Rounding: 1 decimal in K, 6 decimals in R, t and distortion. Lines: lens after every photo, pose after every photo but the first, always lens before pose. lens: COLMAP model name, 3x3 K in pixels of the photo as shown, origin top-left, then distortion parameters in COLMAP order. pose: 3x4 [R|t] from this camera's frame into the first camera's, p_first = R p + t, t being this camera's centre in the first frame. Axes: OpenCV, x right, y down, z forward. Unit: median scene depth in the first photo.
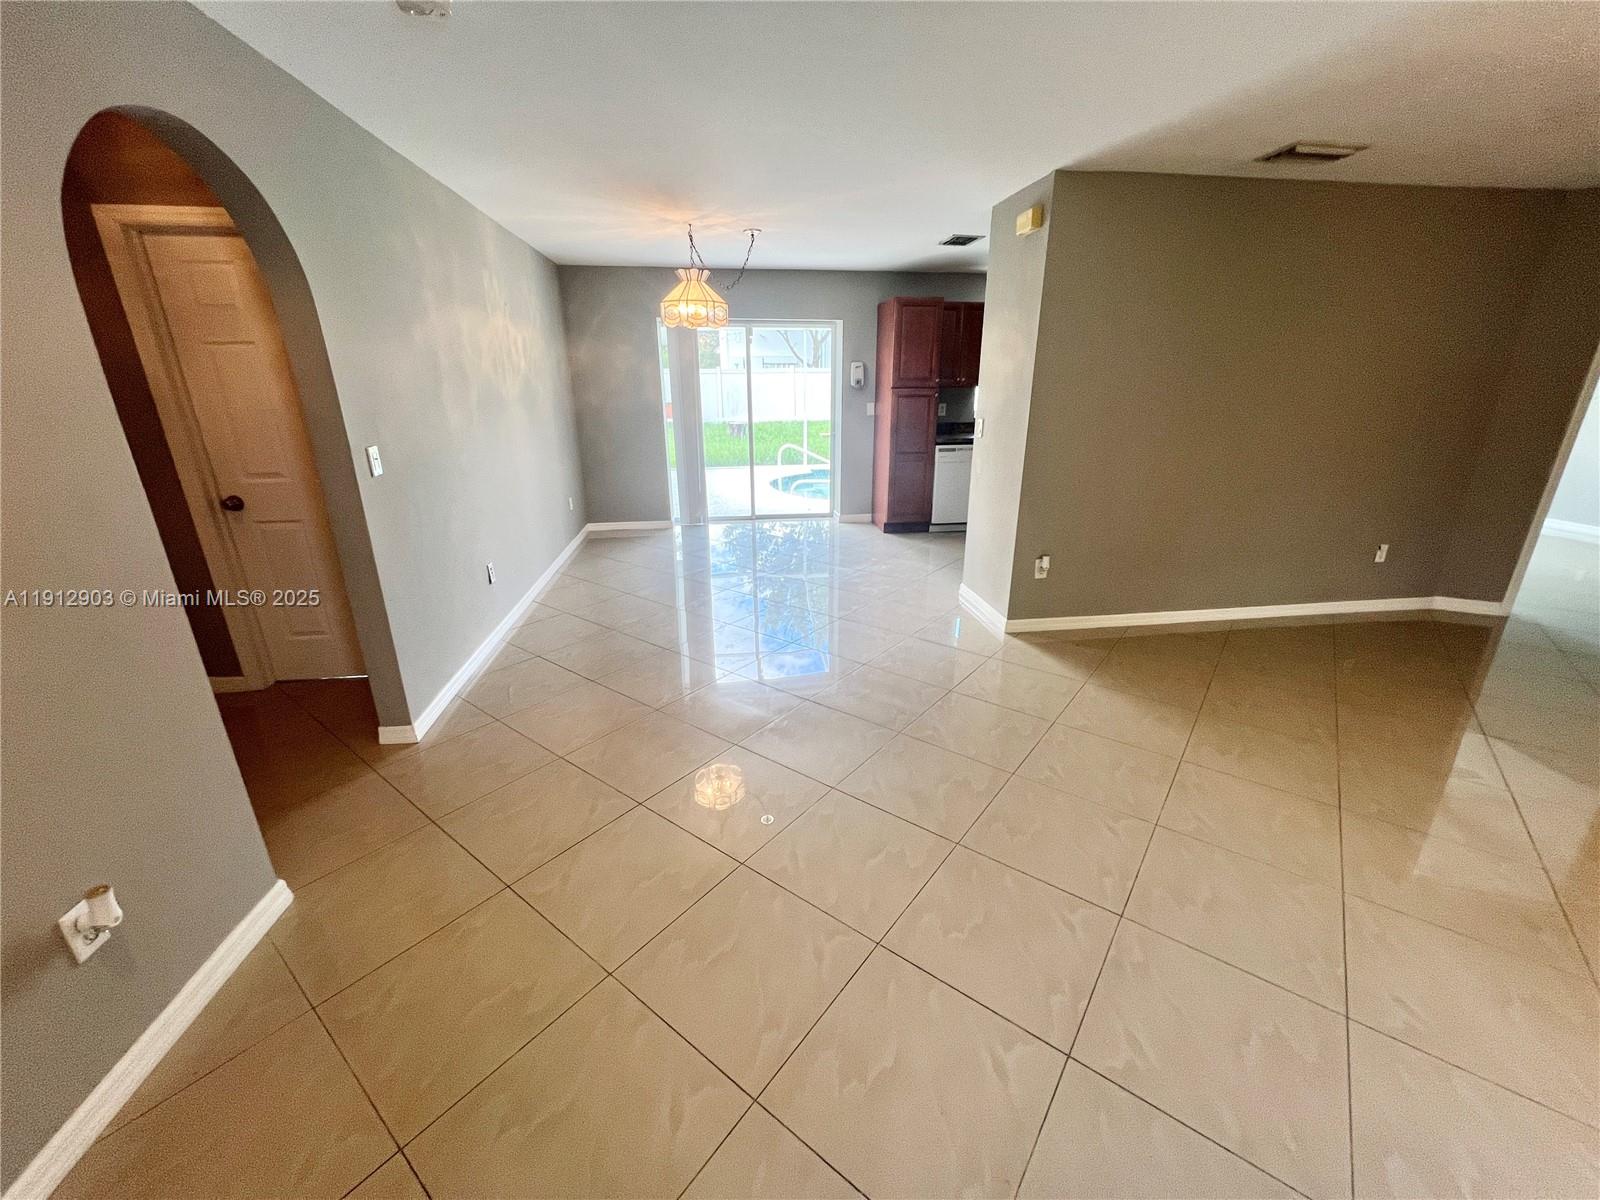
lens RADIAL K [[640.4, 0, 803.0], [0, 640.4, 599.6], [0, 0, 1]] dist [-0.000071, -0.000636]
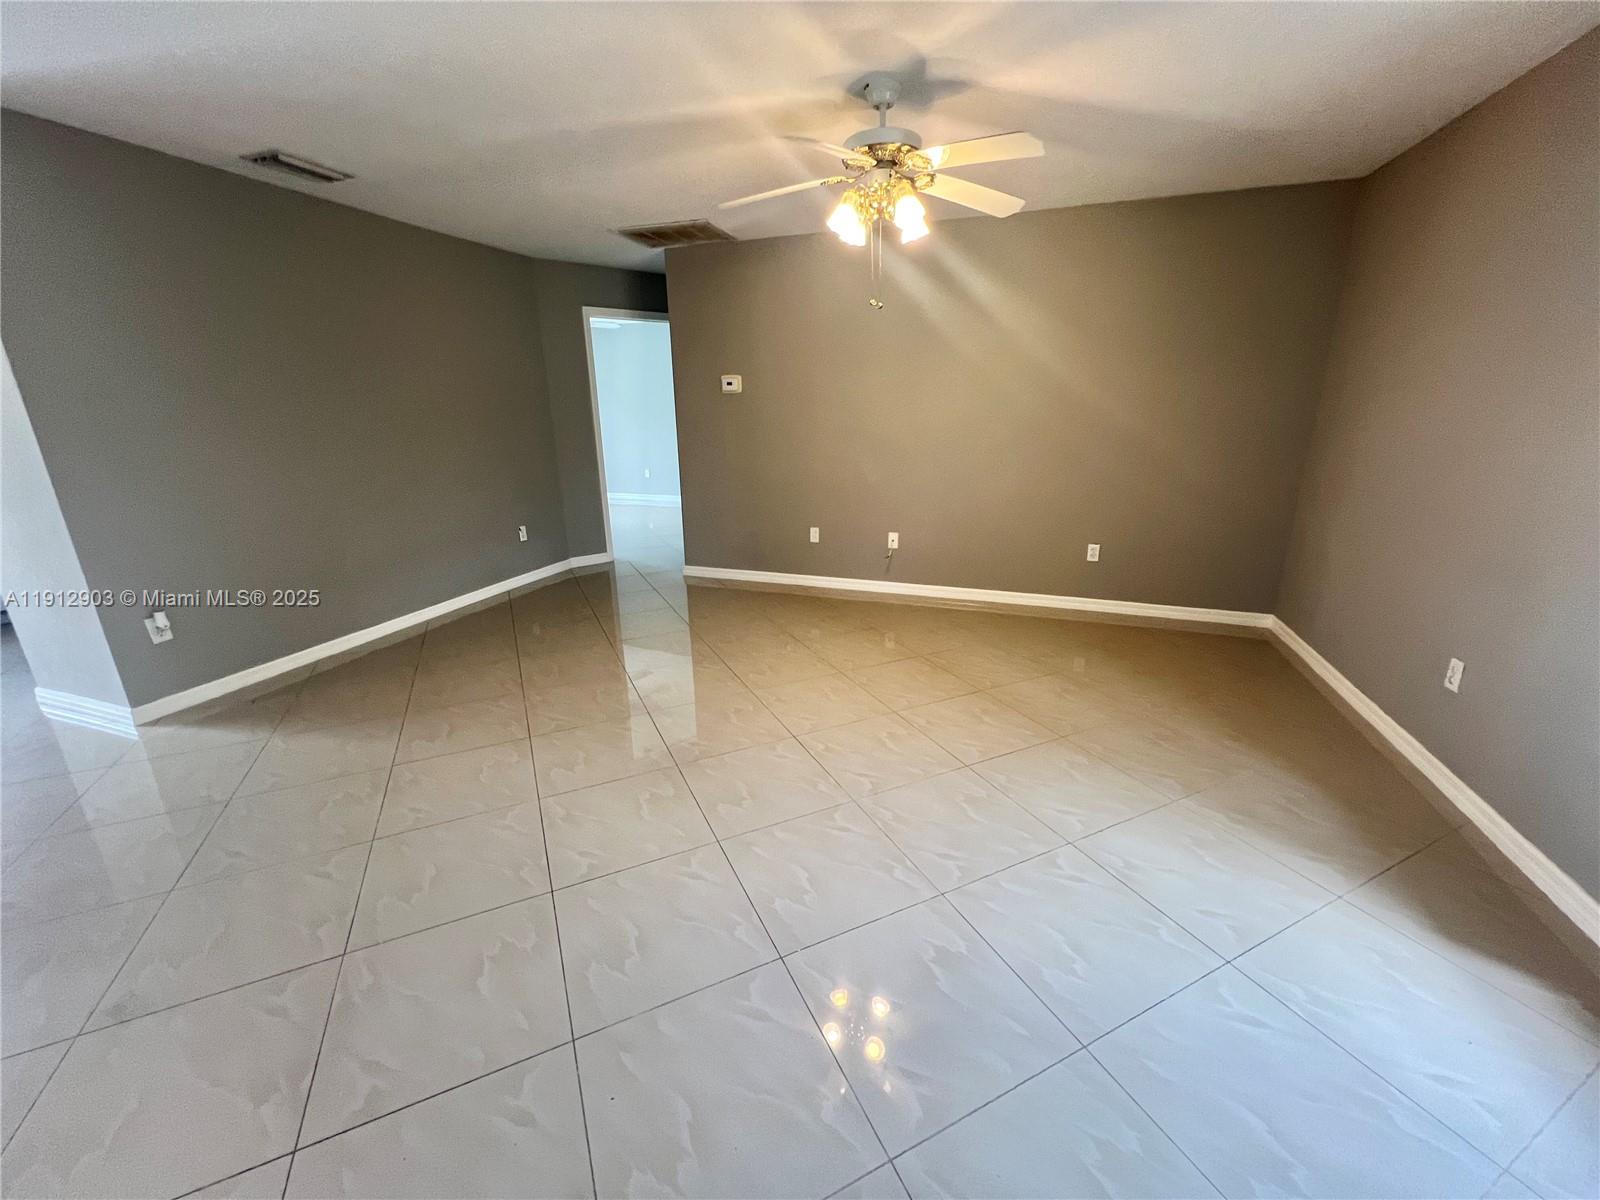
lens RADIAL K [[639.4, 0, 806.4], [0, 639.4, 595.9], [0, 0, 1]] dist [-0.003924, 0.000231]
pose [[0.443725, -0.258556, 0.858054, 0.072389], [0.299062, 0.945310, 0.130195, 0.047342], [-0.844790, 0.198840, 0.496782, -0.043618]]
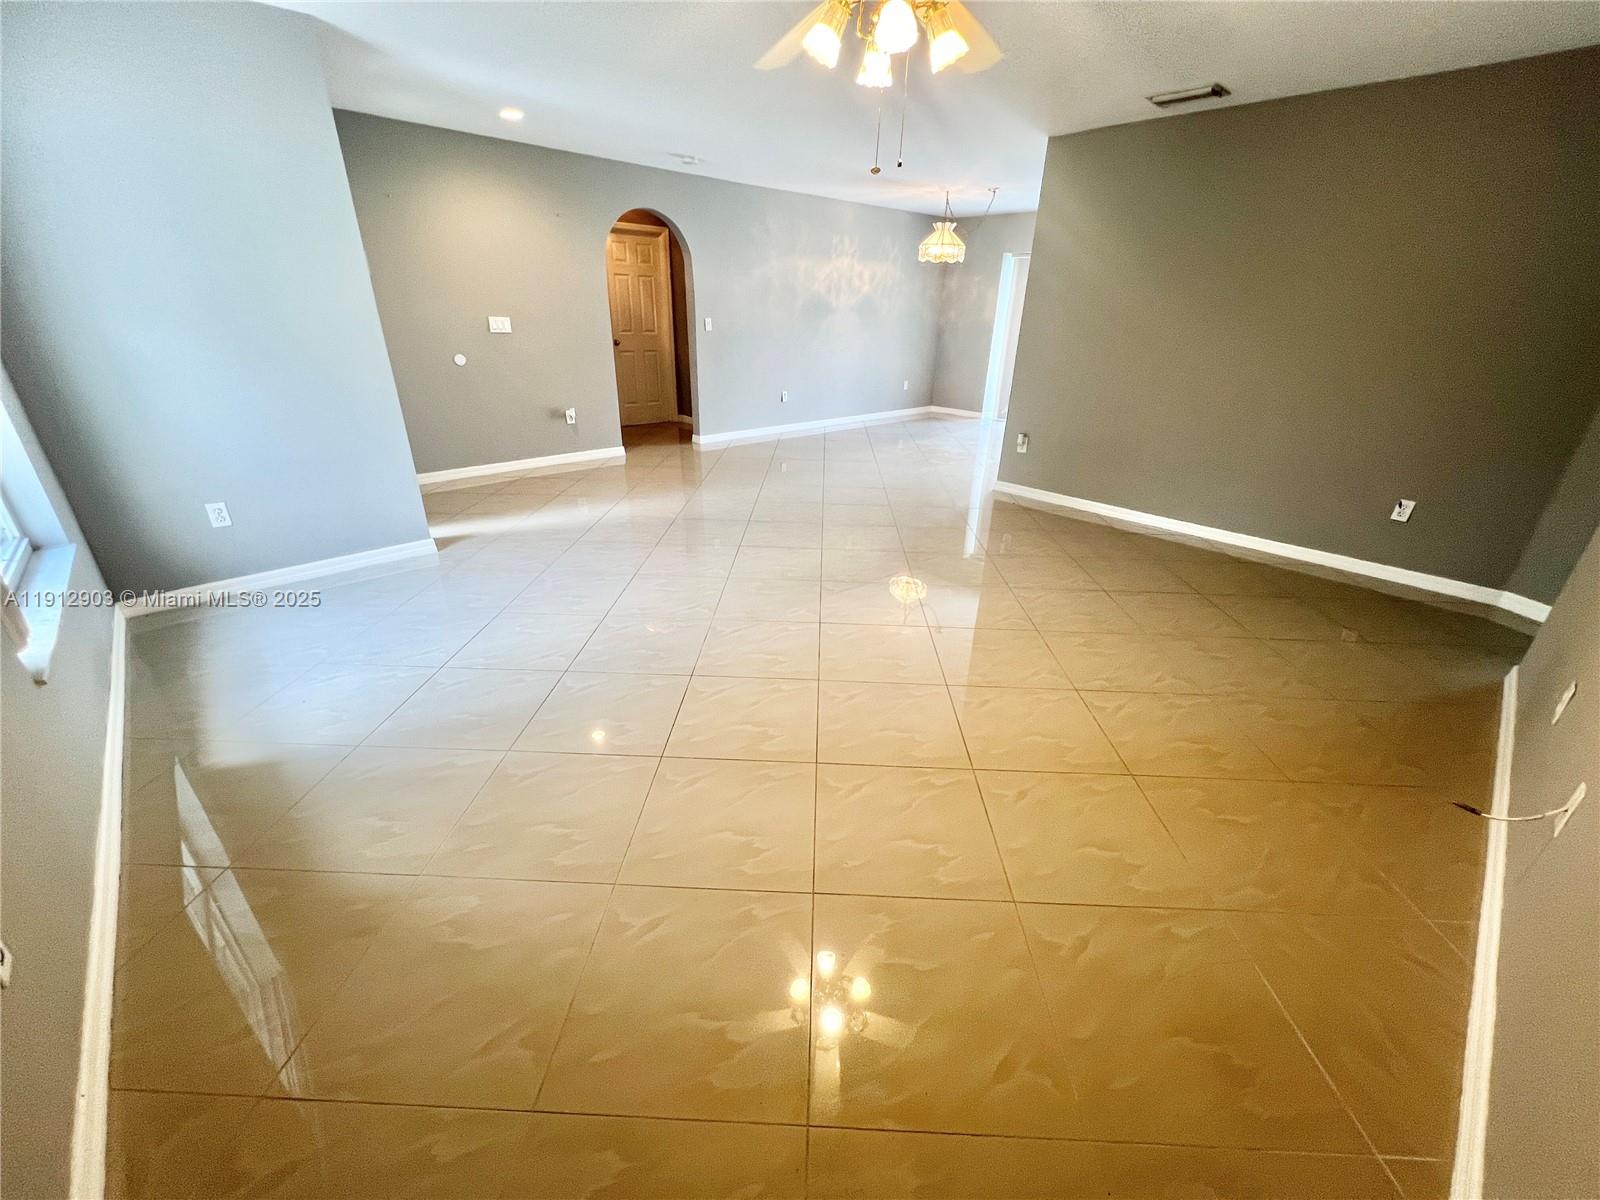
lens RADIAL K [[639.4, 0, 801.1], [0, 639.4, 602.2], [0, 0, 1]] dist [-0.003924, 0.000231]
pose [[0.582292, 0.355431, -0.731167, 1.202900], [-0.288771, 0.931144, 0.222669, 0.094063], [0.759966, 0.081482, 0.644836, -0.177321]]
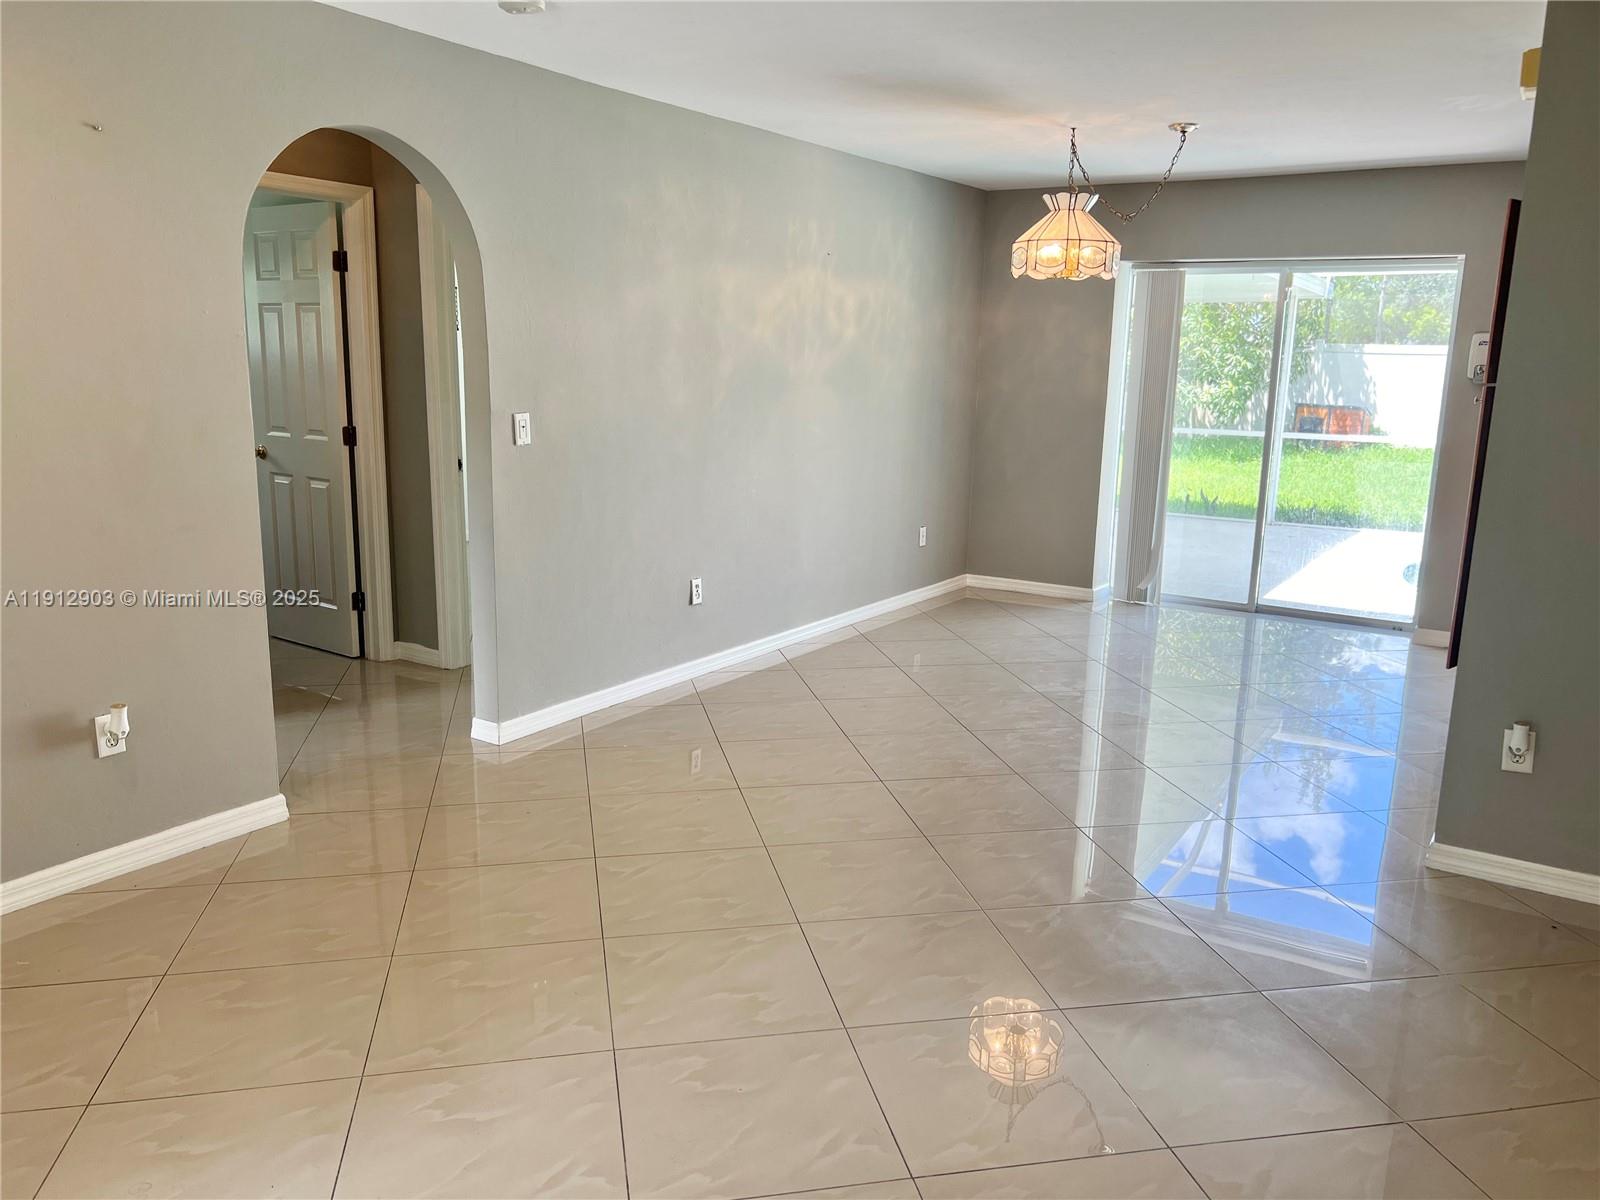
lens RADIAL K [[1217.8, 0, 799.4], [0, 1217.8, 600.1], [0, 0, 1]] dist [0.034730, -0.013302]
pose [[0.756722, 0.147950, -0.636775, 0.540169], [-0.235127, 0.970467, -0.053937, 0.017500], [0.609989, 0.190538, 0.769161, -0.047767]]
